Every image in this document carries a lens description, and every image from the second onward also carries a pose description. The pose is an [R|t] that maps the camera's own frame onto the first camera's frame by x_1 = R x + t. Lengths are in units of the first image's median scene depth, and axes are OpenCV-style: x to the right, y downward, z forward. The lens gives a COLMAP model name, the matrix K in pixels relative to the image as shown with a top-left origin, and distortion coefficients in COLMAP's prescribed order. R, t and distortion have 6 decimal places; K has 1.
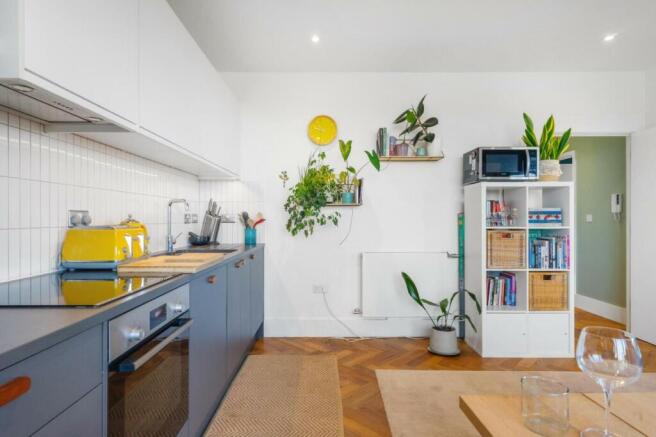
lens RADIAL K [[357.4, 0, 327.3], [0, 357.4, 219.1], [0, 0, 1]] dist [0.001170, 0.000163]
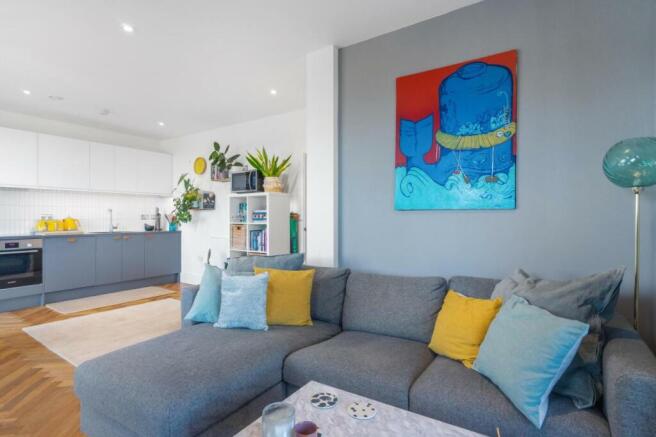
lens RADIAL K [[336.5, 0, 327.2], [0, 336.5, 218.1], [0, 0, 1]] dist [-0.003912, -0.000632]
pose [[0.833226, 0.003595, -0.552920, 1.618095], [-0.004518, 0.999990, -0.000306, 0.000647], [0.552914, 0.002753, 0.833234, -0.007415]]
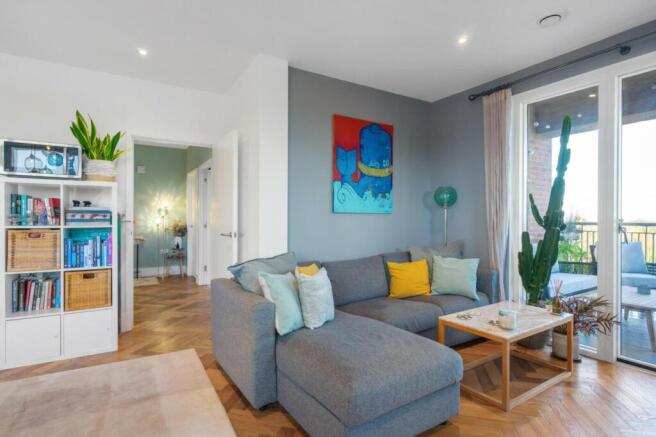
lens RADIAL K [[336.5, 0, 326.9], [0, 336.5, 218.8], [0, 0, 1]] dist [-0.003912, -0.000632]
pose [[0.849468, 0.003032, 0.527631, 0.682452], [-0.002534, 0.999995, -0.001667, 0.001972], [-0.527634, 0.000079, 0.849472, -0.156815]]
